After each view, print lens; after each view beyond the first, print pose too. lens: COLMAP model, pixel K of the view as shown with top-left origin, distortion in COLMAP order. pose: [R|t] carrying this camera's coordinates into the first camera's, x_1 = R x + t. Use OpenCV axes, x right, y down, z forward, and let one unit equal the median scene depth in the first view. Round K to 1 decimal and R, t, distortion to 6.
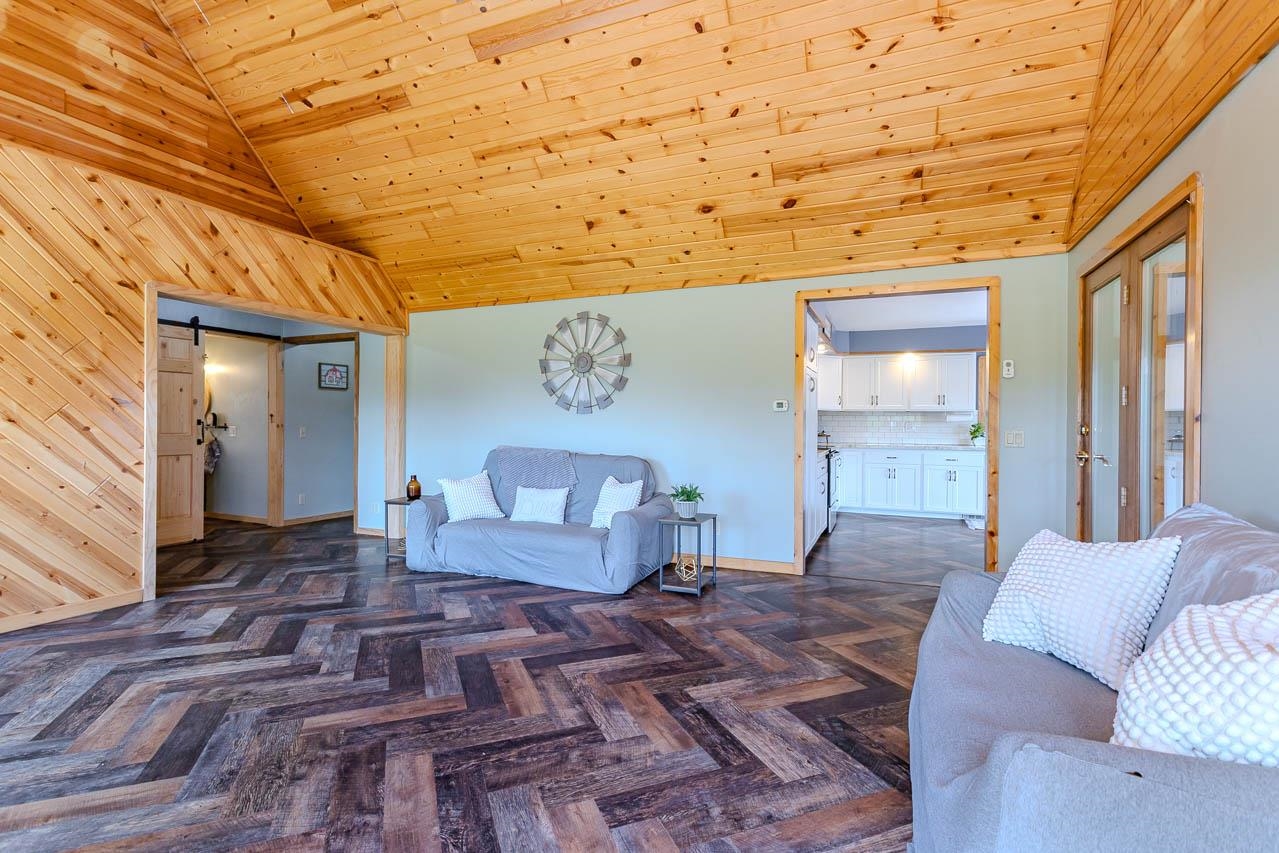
lens RADIAL K [[608.7, 0, 640.1], [0, 608.7, 427.2], [0, 0, 1]] dist [-0.004003, -0.000145]
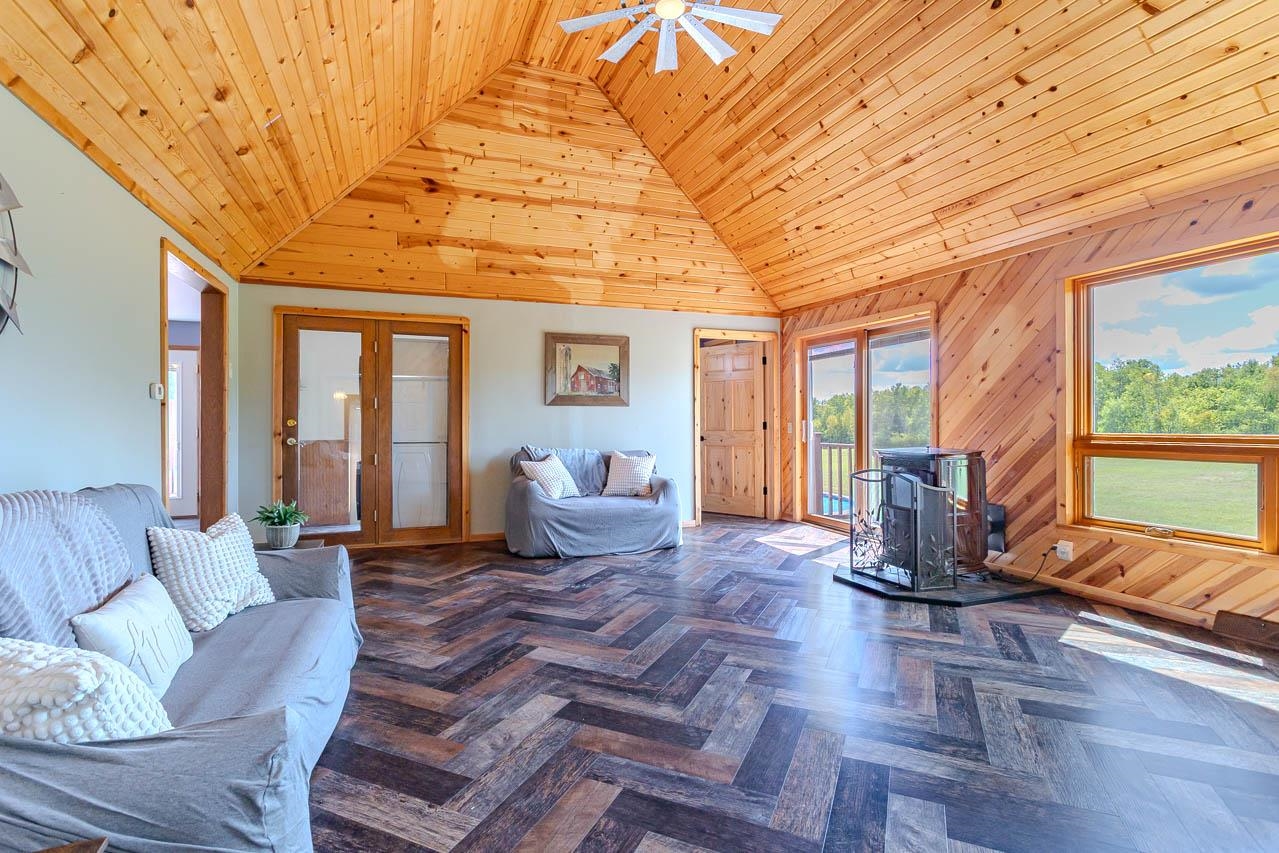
lens RADIAL K [[608.7, 0, 639.5], [0, 608.7, 422.3], [0, 0, 1]] dist [-0.004003, -0.000145]
pose [[-0.696539, -0.003354, 0.717512, -0.933991], [0.002129, 0.999975, 0.006741, -0.003939], [-0.717516, 0.006223, -0.696514, 1.531836]]
